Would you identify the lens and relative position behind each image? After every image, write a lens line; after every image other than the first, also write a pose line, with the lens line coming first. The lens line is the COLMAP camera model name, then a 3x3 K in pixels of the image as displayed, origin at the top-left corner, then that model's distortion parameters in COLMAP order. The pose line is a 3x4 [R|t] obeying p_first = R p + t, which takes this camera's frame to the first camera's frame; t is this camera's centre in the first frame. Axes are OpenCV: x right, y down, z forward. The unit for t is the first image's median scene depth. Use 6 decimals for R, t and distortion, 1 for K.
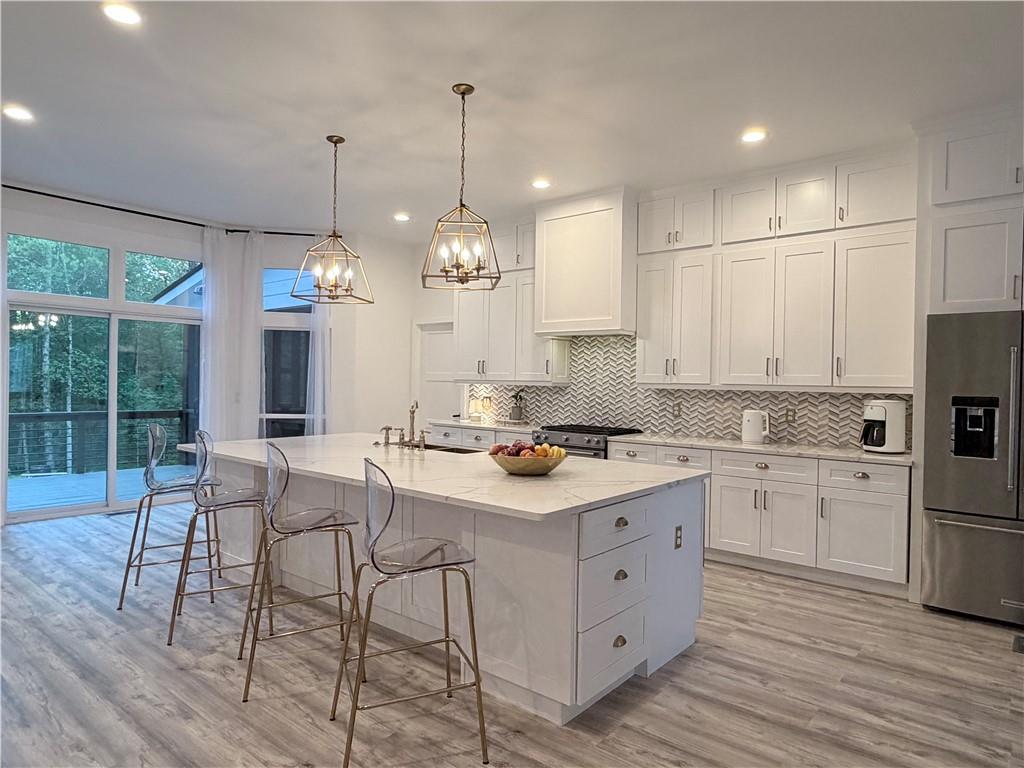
lens RADIAL K [[627.9, 0, 504.4], [0, 627.9, 383.4], [0, 0, 1]] dist [-0.000569, -0.001767]
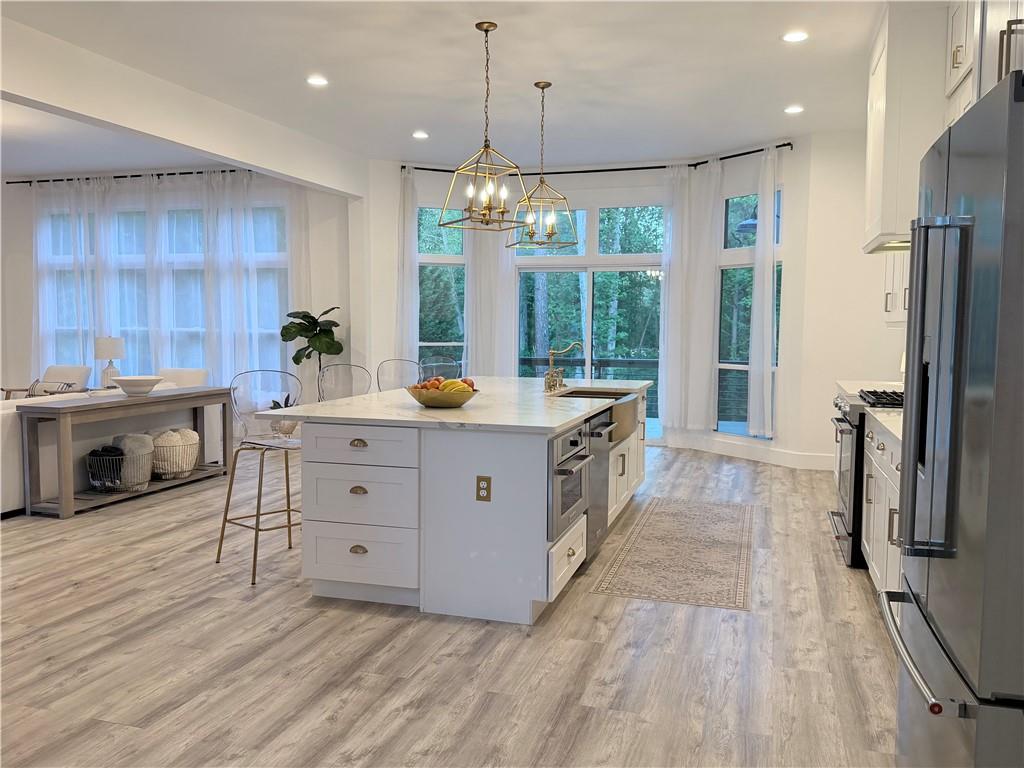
lens RADIAL K [[828.3, 0, 505.0], [0, 828.3, 386.3], [0, 0, 1]] dist [0.151244, -0.278767]
pose [[0.384043, 0.056965, -0.921556, 0.892895], [-0.005768, 0.998224, 0.059300, 0.017001], [0.923297, -0.017459, 0.383689, 0.369585]]
